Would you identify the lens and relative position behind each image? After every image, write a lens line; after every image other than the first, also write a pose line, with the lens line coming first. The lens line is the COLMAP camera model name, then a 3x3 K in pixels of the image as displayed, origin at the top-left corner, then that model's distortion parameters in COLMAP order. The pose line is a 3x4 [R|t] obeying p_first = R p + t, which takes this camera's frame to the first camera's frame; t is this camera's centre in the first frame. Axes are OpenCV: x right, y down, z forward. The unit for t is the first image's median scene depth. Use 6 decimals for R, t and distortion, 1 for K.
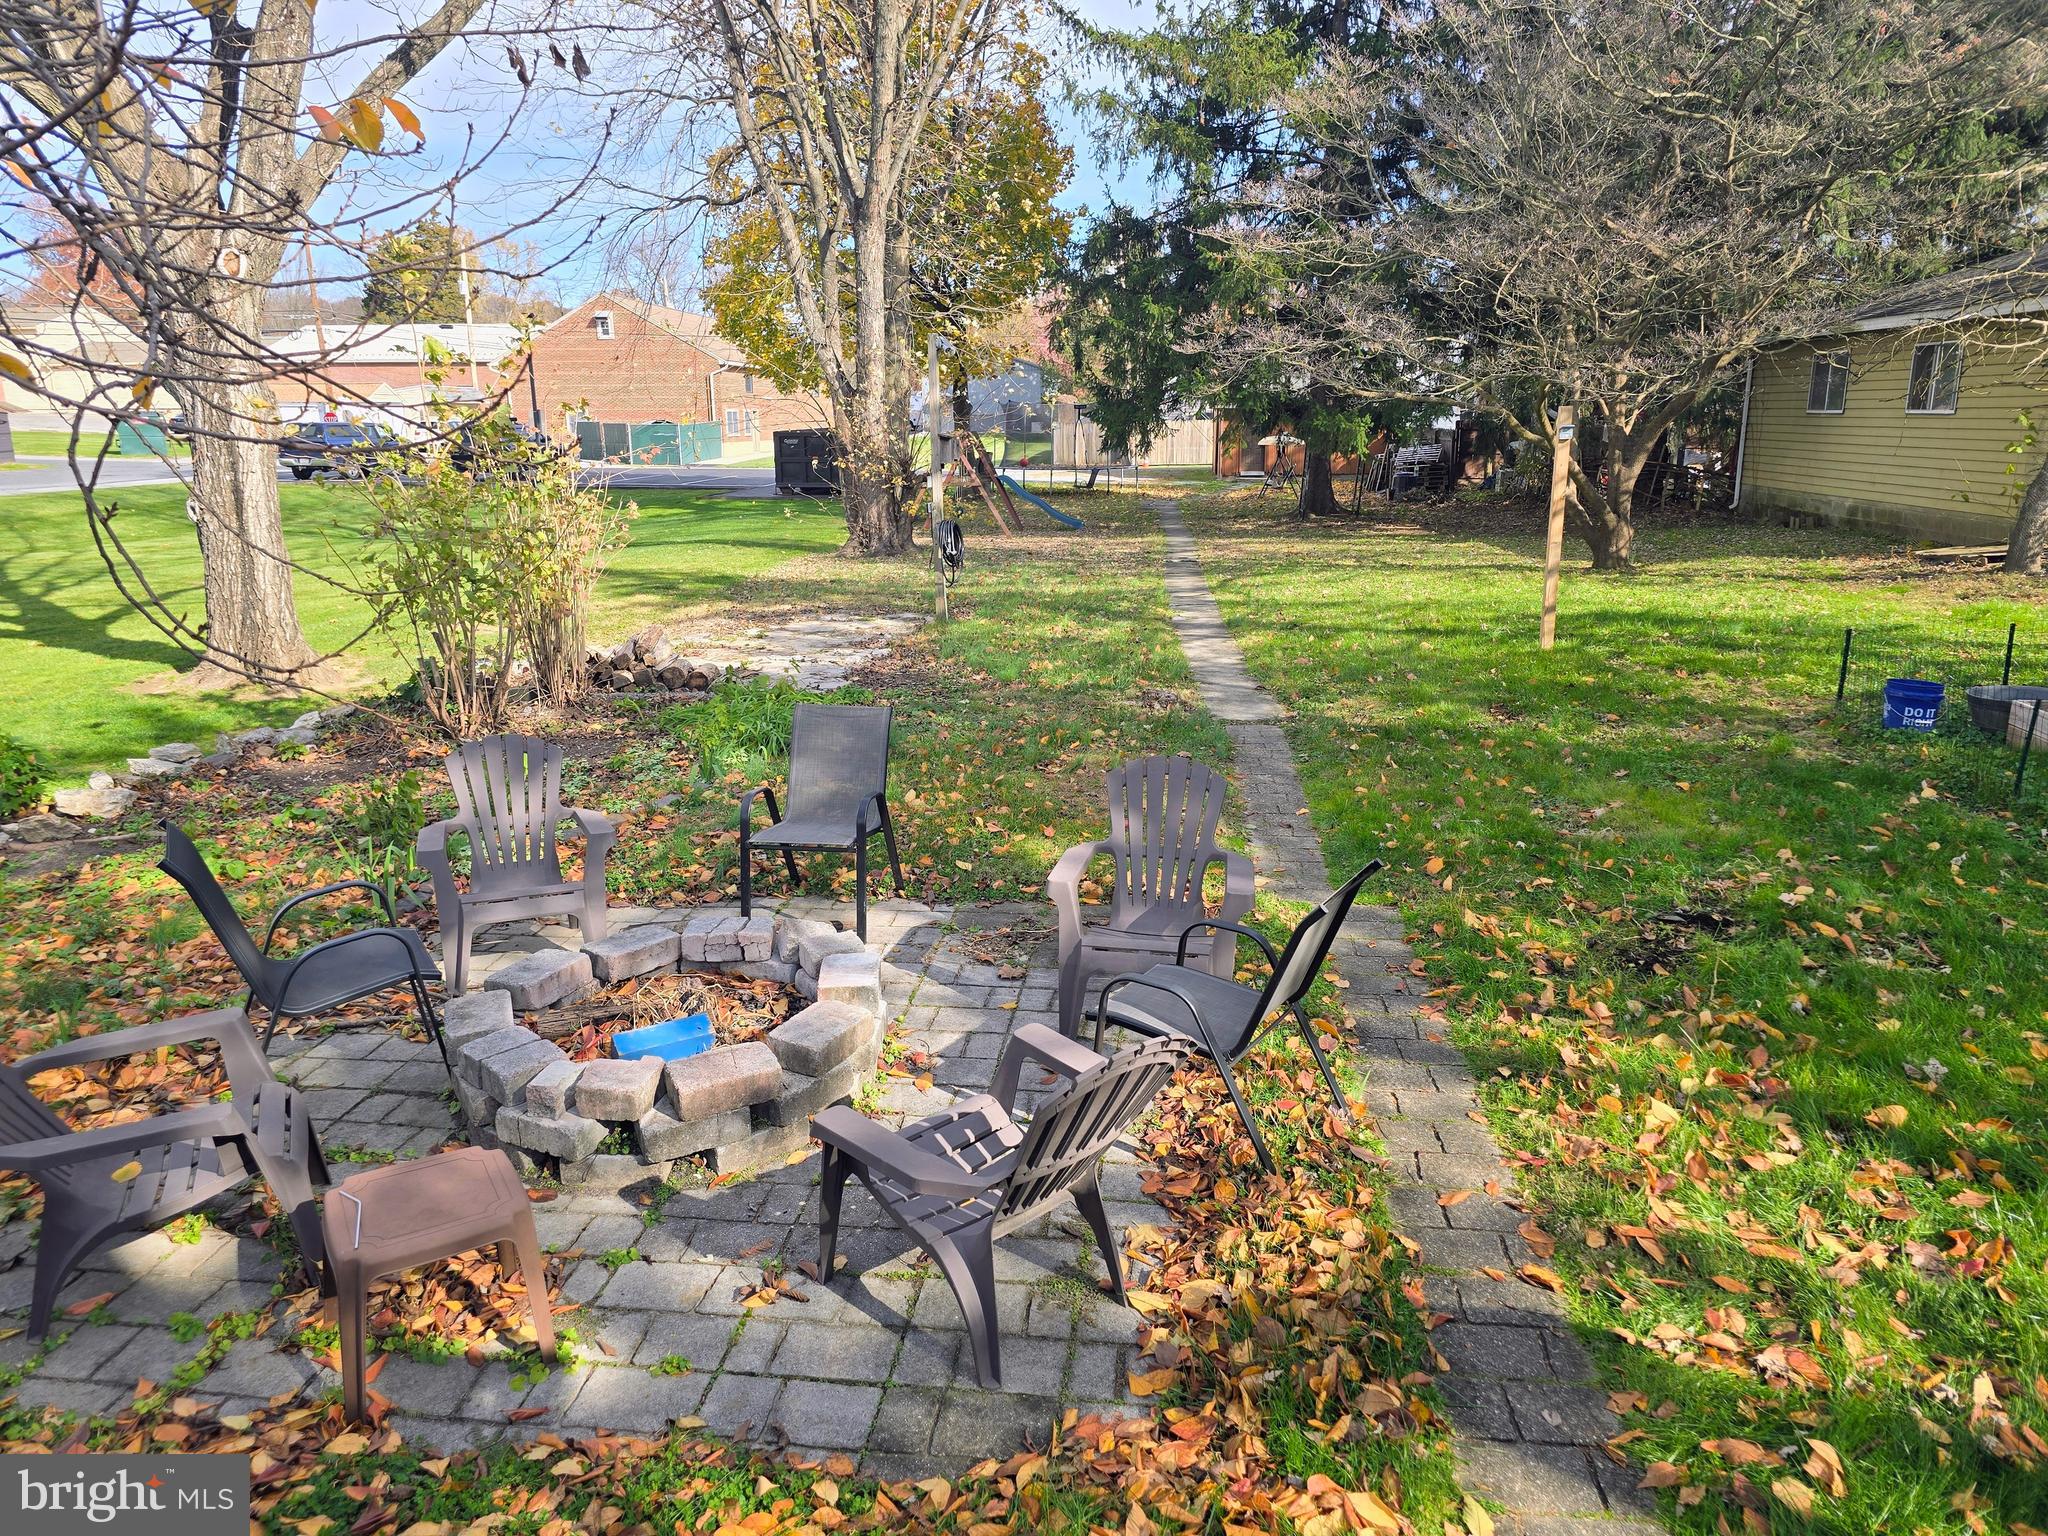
lens RADIAL K [[1355.9, 0, 1022.7], [0, 1355.9, 768.1], [0, 0, 1]] dist [0.001275, 0.000257]
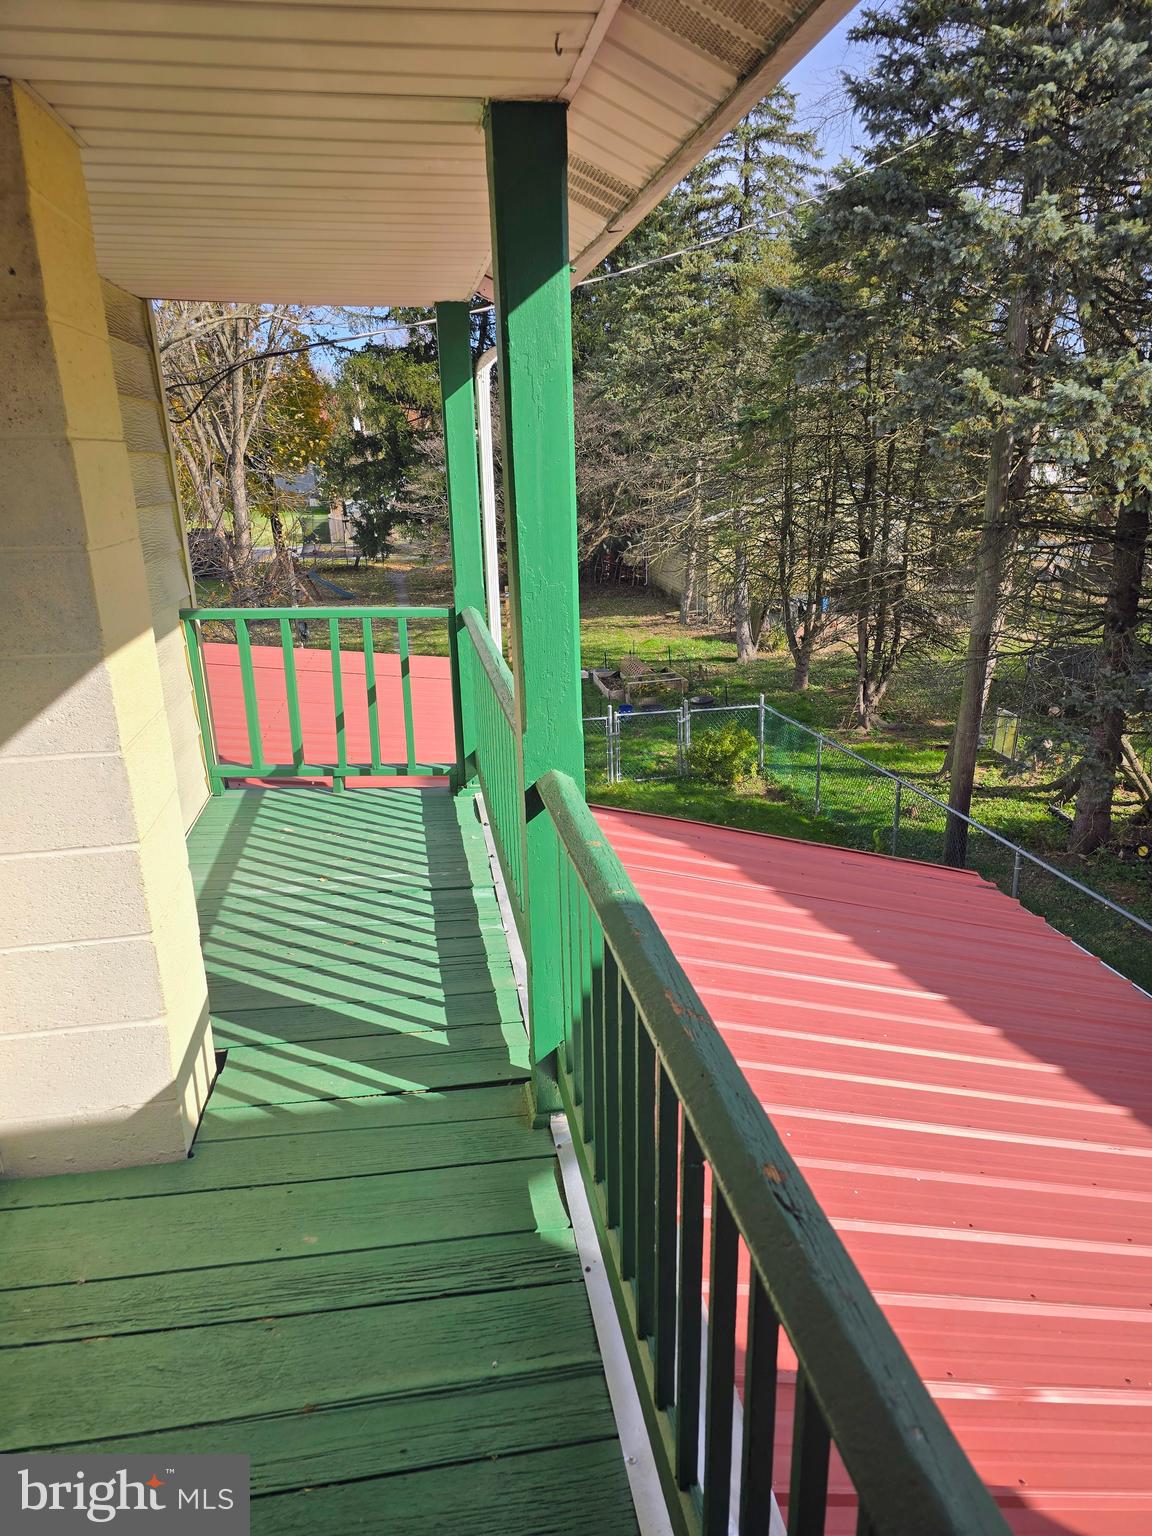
lens RADIAL K [[1016.9, 0, 576.5], [0, 1016.9, 770.2], [0, 0, 1]] dist [0.001275, 0.000257]
pose [[0.964051, -0.108845, 0.242400, -0.030307], [0.100942, 0.993882, 0.044823, 0.022529], [-0.245796, -0.018743, 0.969140, -0.440000]]
